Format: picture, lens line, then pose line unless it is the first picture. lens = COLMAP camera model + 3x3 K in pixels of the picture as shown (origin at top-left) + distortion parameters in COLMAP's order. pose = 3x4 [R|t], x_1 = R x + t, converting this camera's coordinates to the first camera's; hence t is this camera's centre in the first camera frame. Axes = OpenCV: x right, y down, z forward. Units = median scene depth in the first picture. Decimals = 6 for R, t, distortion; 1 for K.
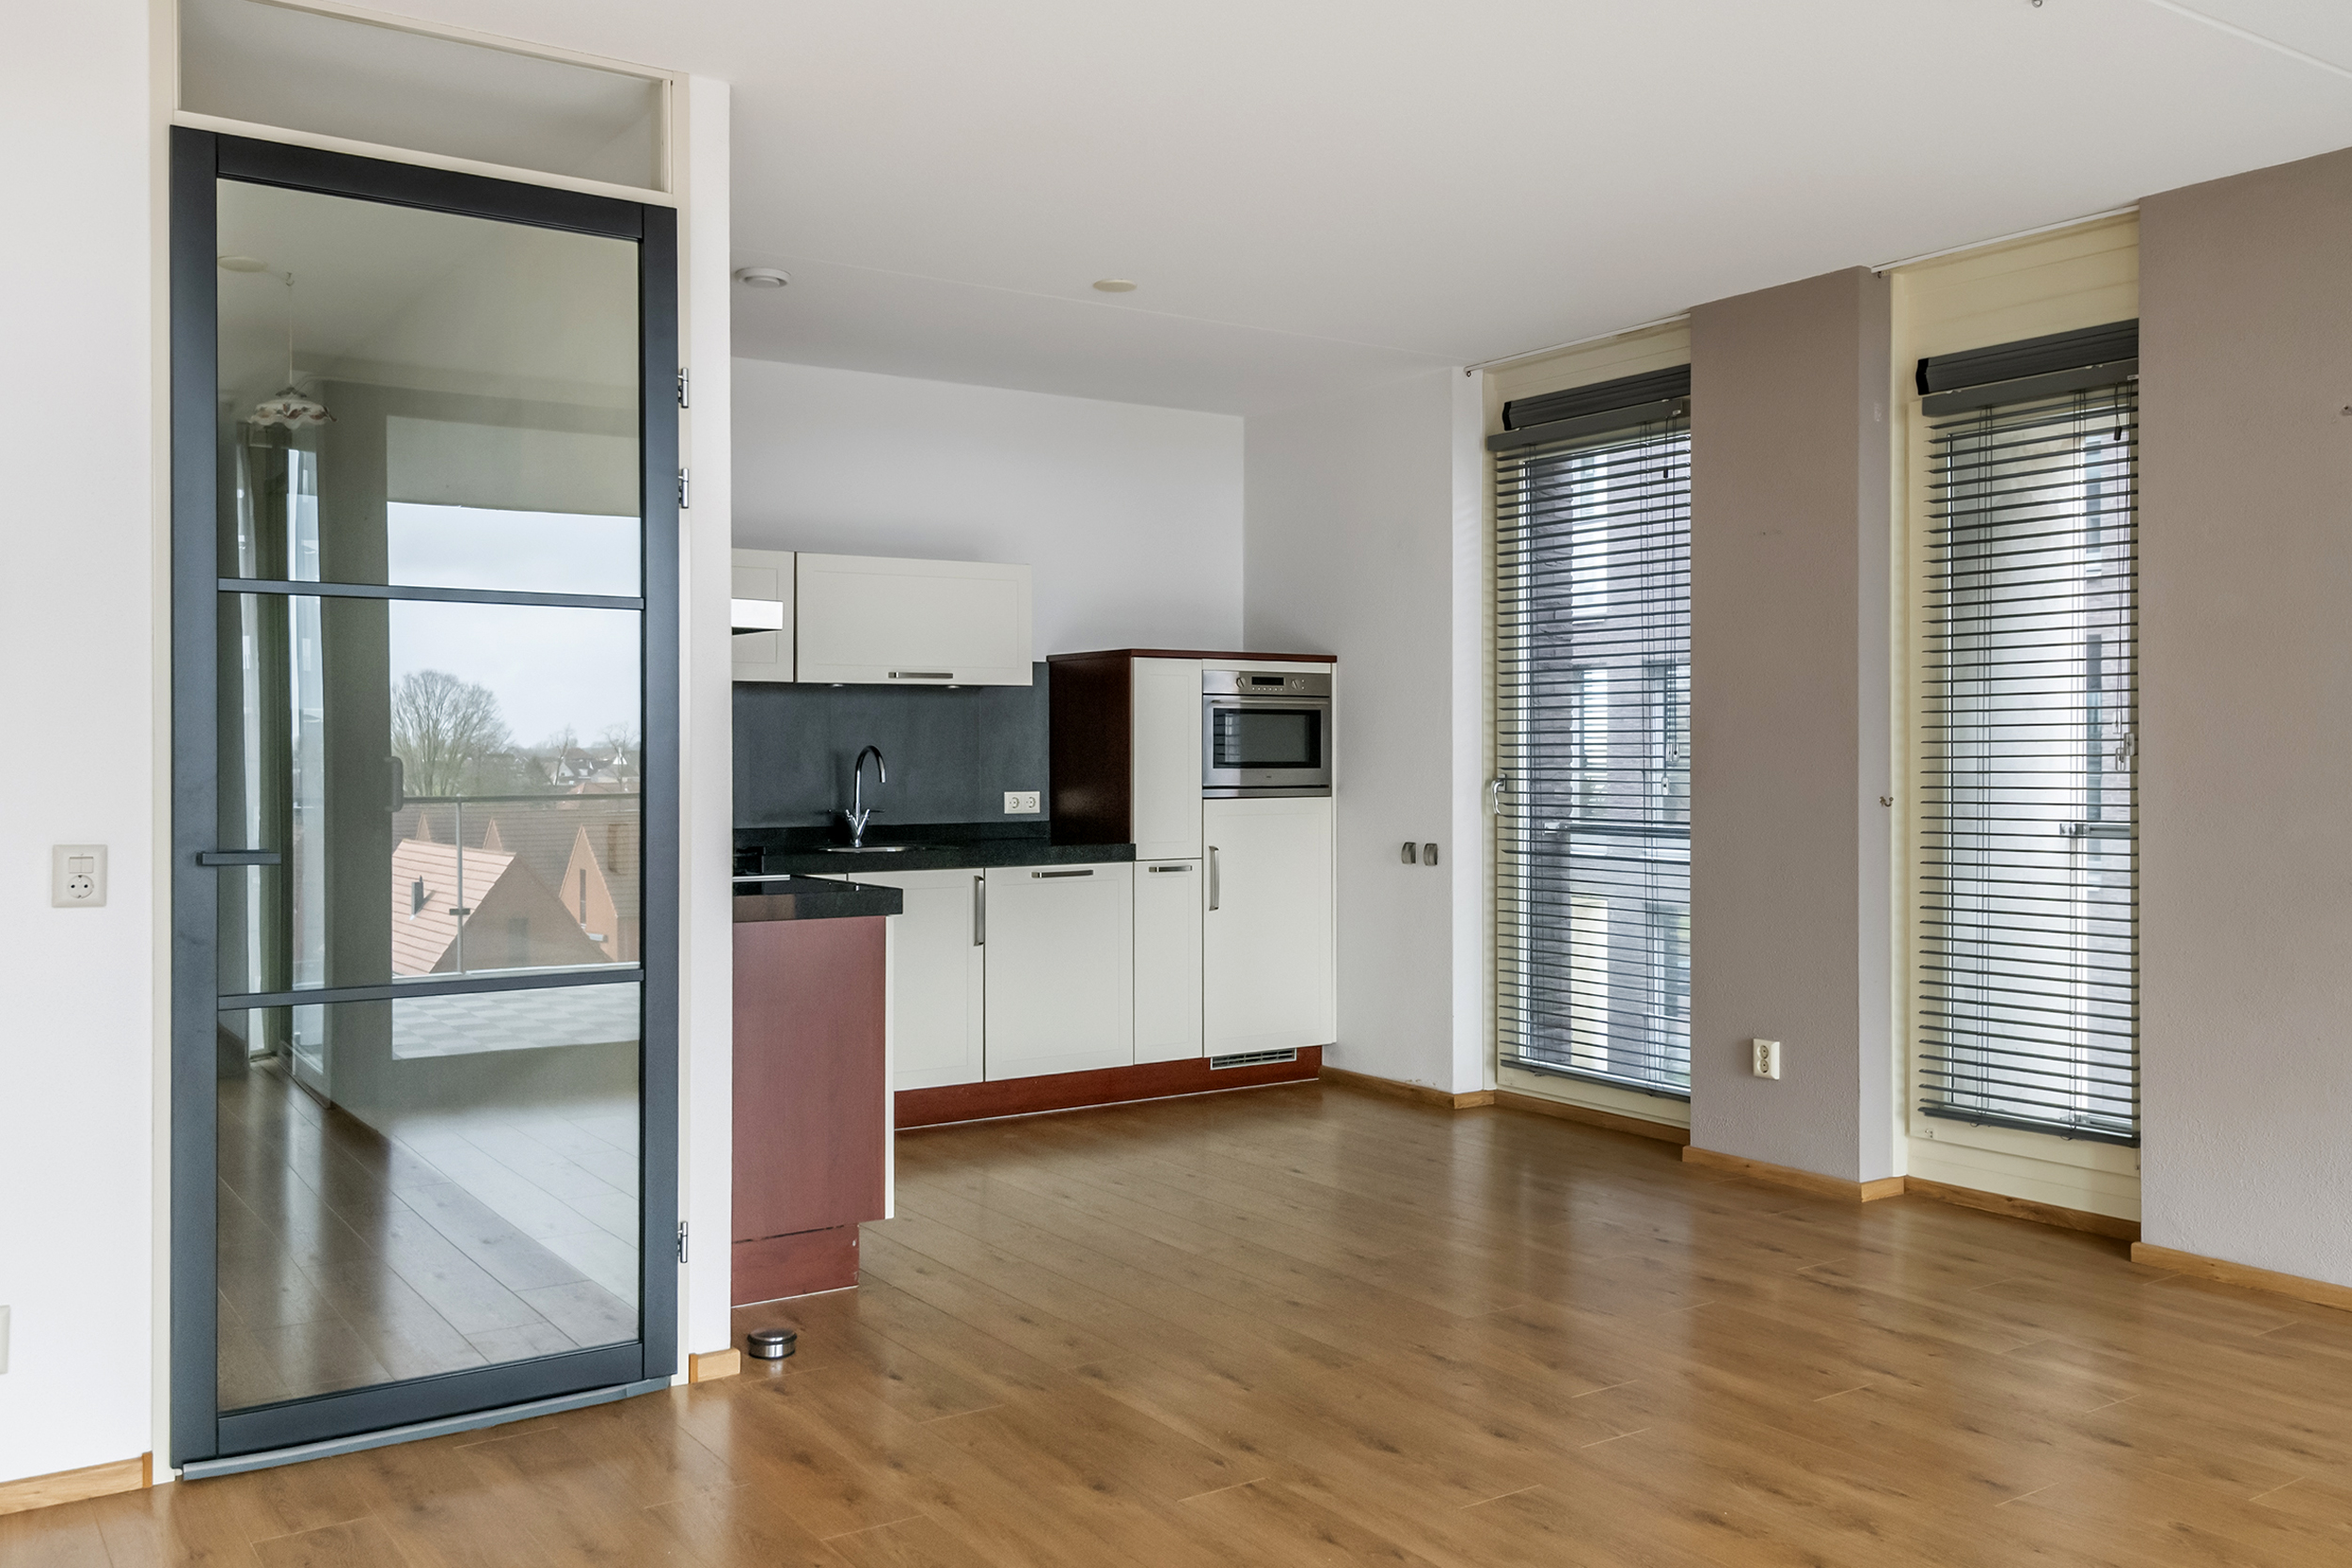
lens RADIAL K [[1916.7, 0, 1128.4], [0, 1916.7, 742.6], [0, 0, 1]] dist [0.010195, -0.001944]
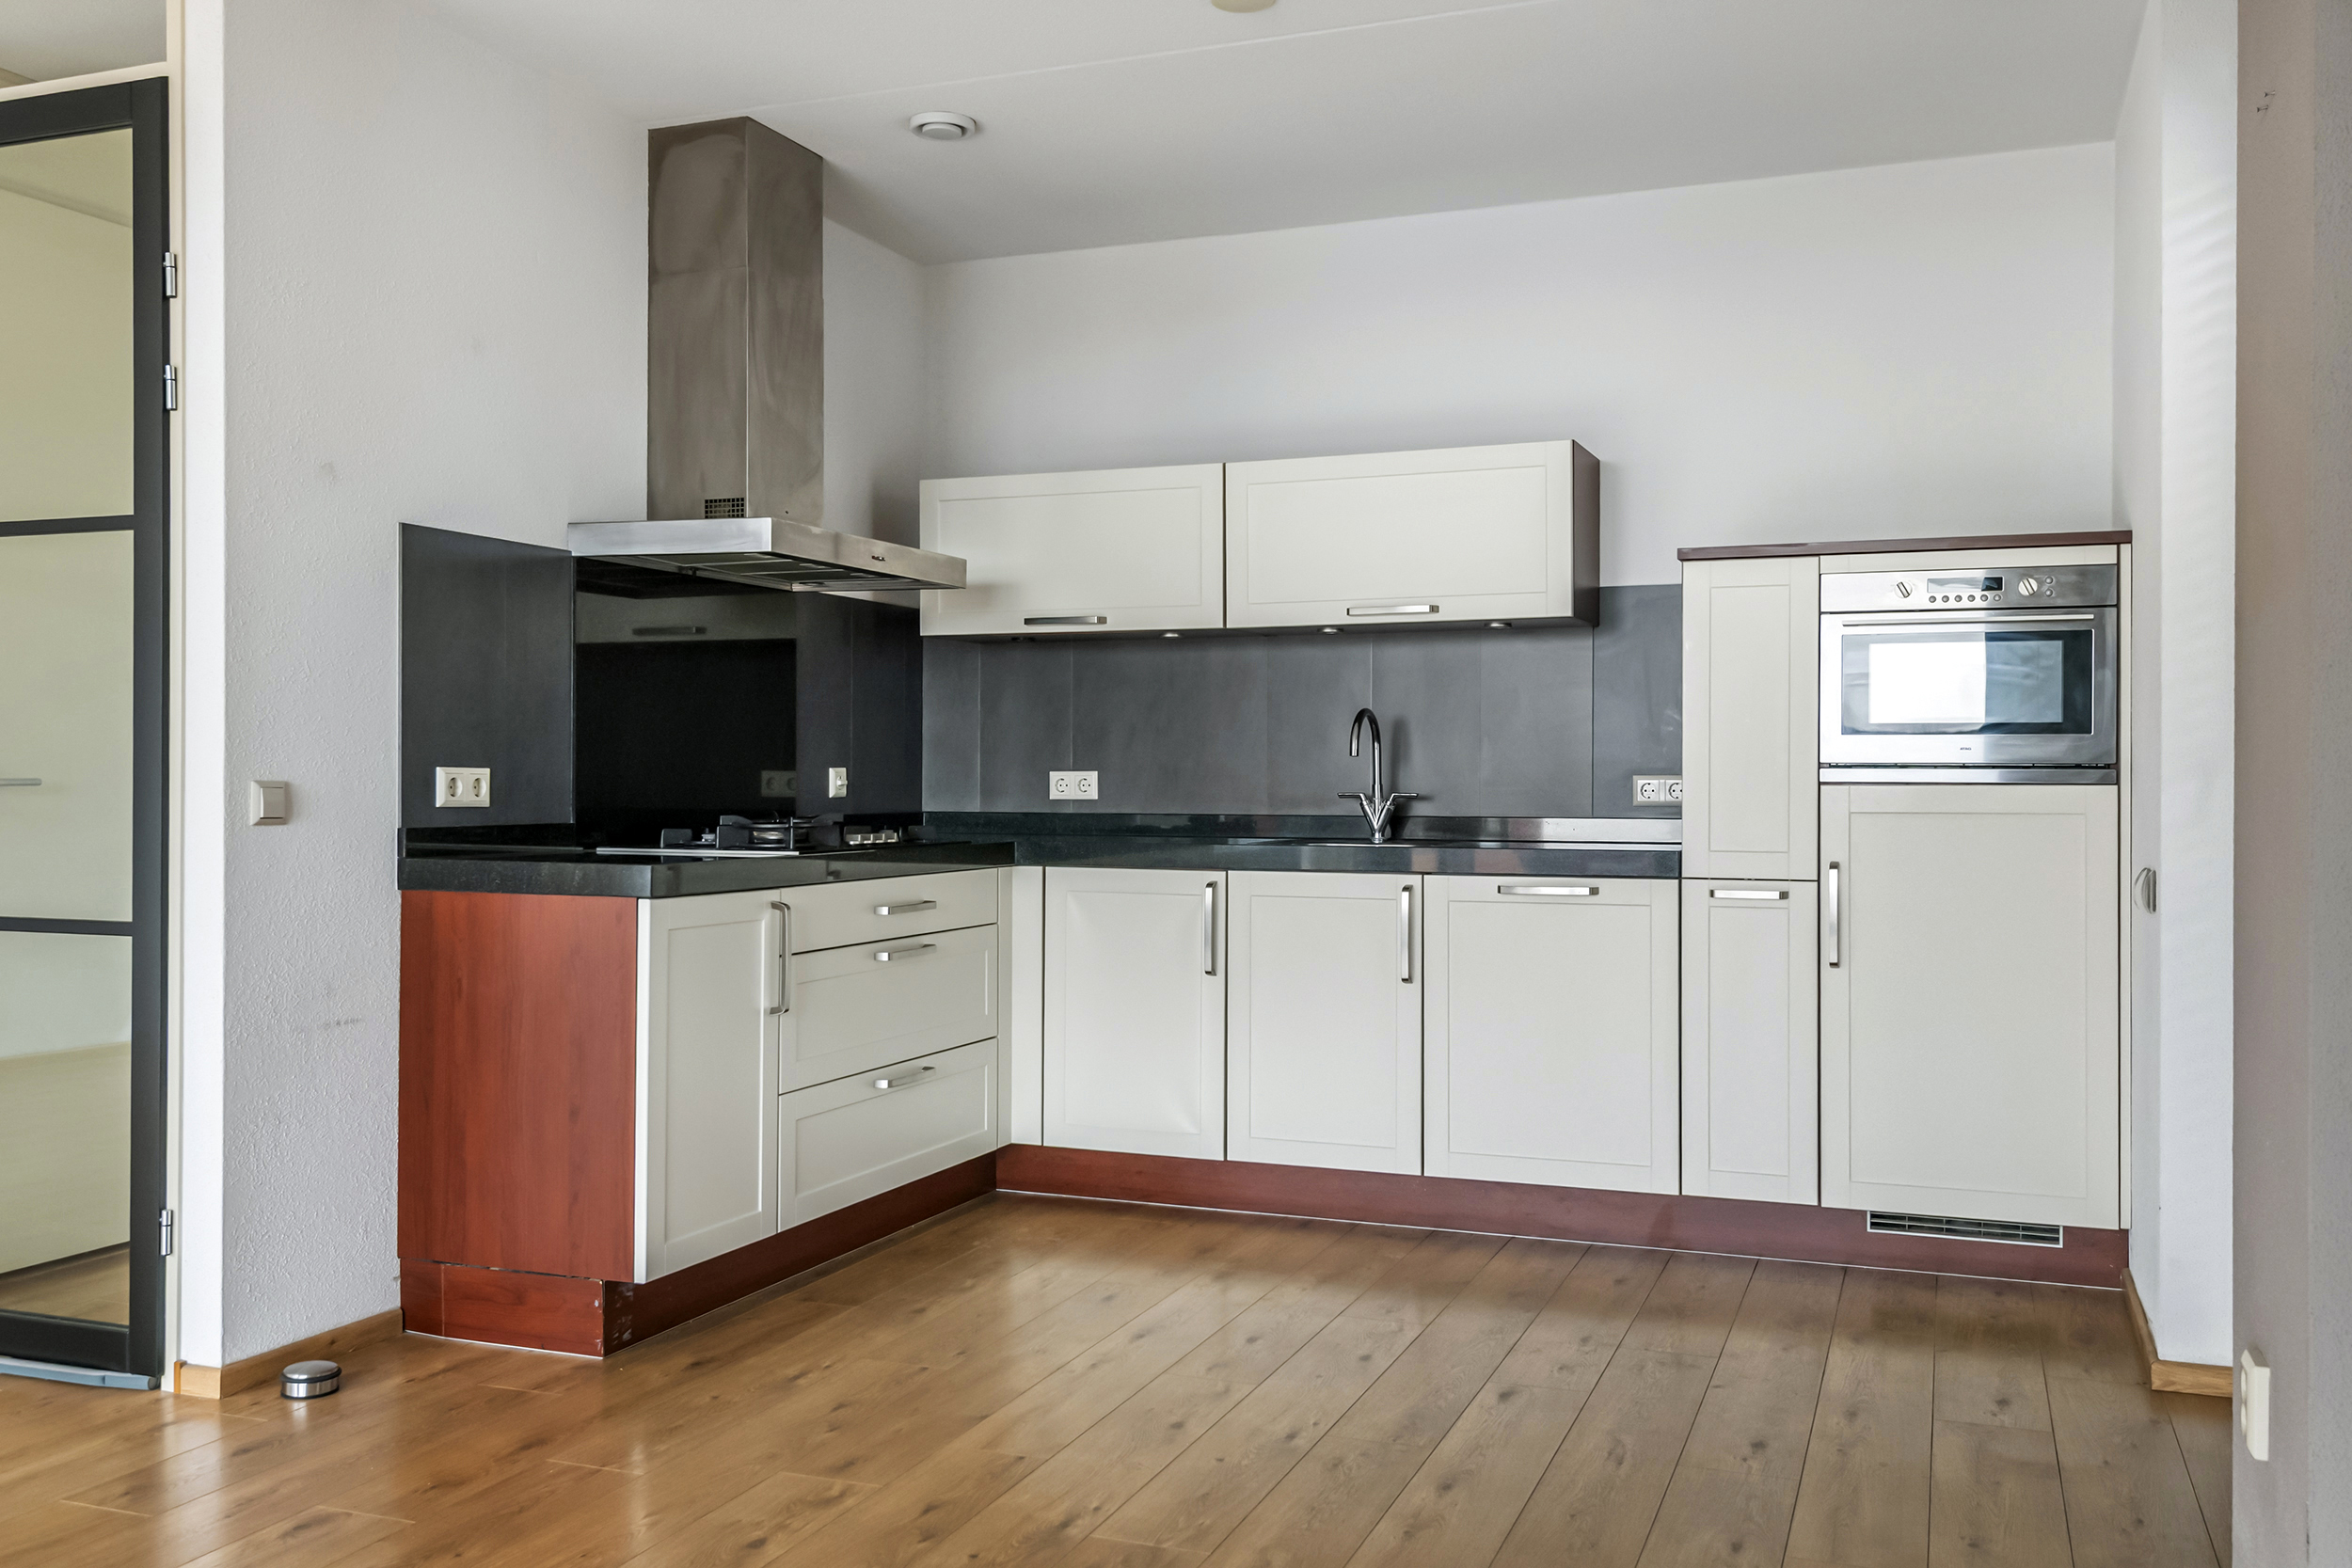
lens RADIAL K [[1988.3, 0, 1176.0], [0, 1988.3, 784.0], [0, 0, 1]] dist [0.033201, 0.000346]
pose [[0.576678, 0.003618, -0.816964, 0.504021], [0.001641, 0.999983, 0.005587, 0.029141], [0.816970, -0.004562, 0.576662, 0.530923]]
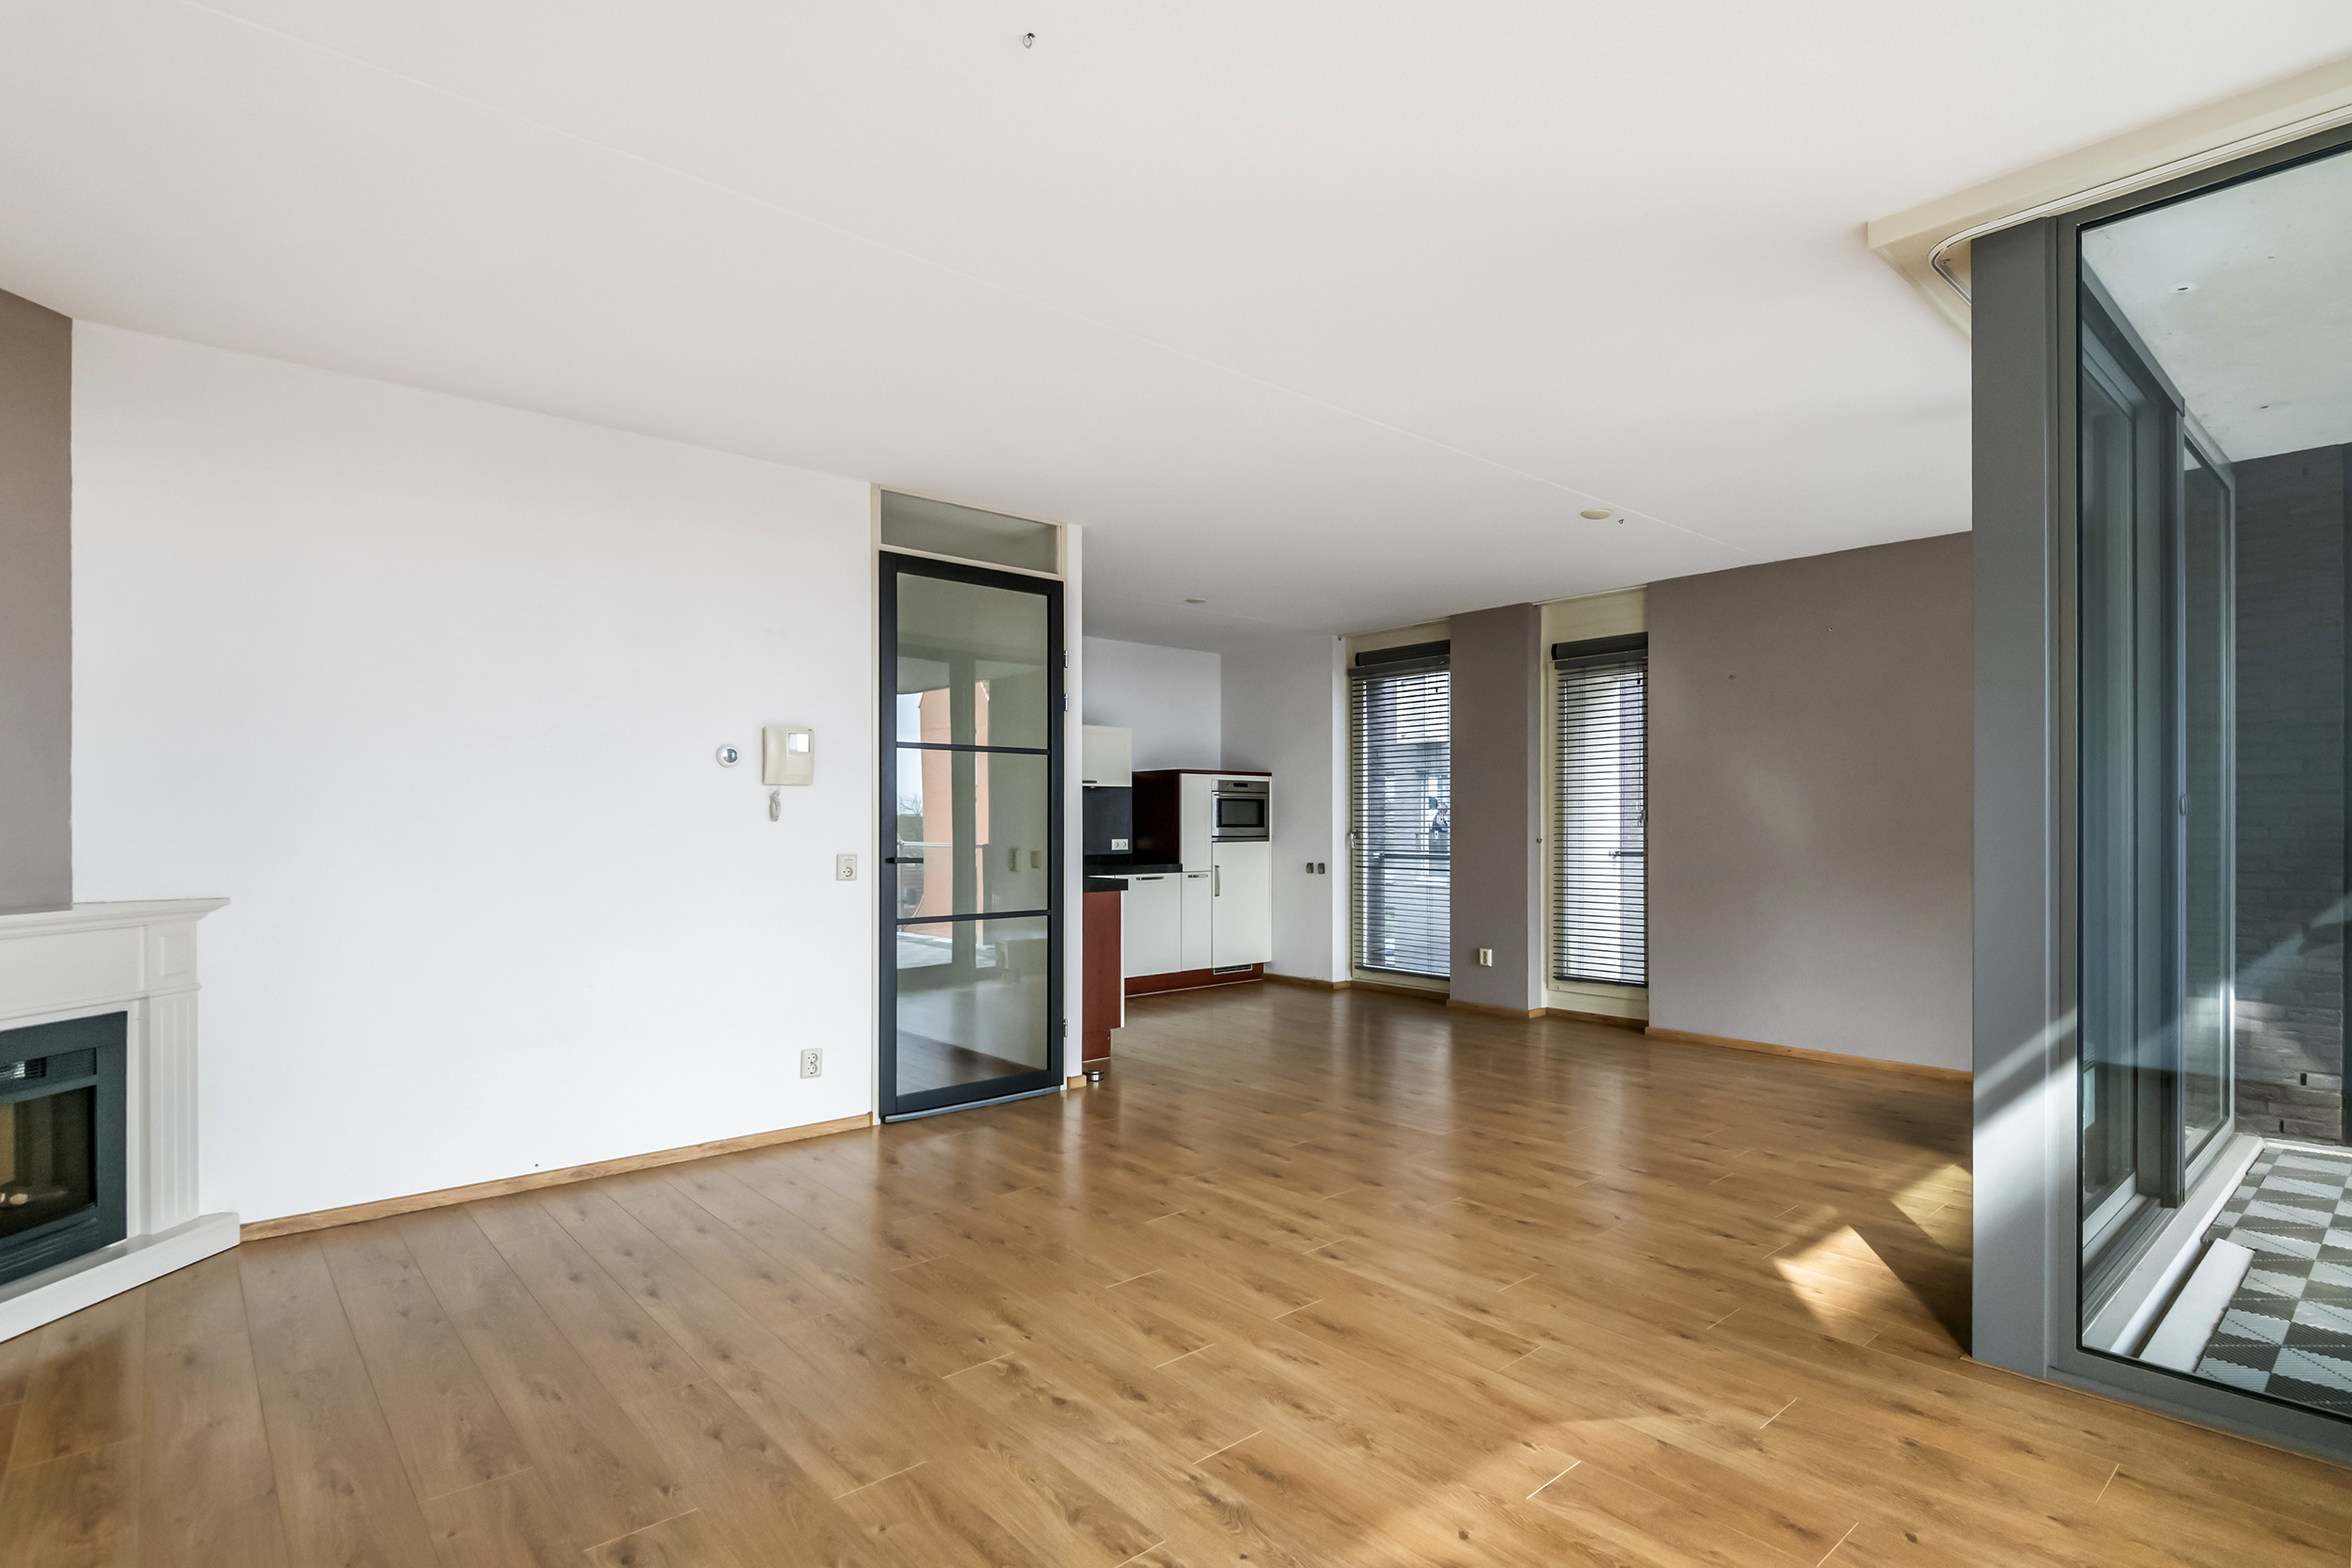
lens RADIAL K [[1160.3, 0, 1182.9], [0, 1160.3, 820.2], [0, 0, 1]] dist [-0.000121, -0.000786]
pose [[0.991064, 0.000617, 0.133386, -0.181683], [-0.000789, 0.999999, 0.001241, 0.004874], [-0.133386, -0.001335, 0.991063, -0.264103]]
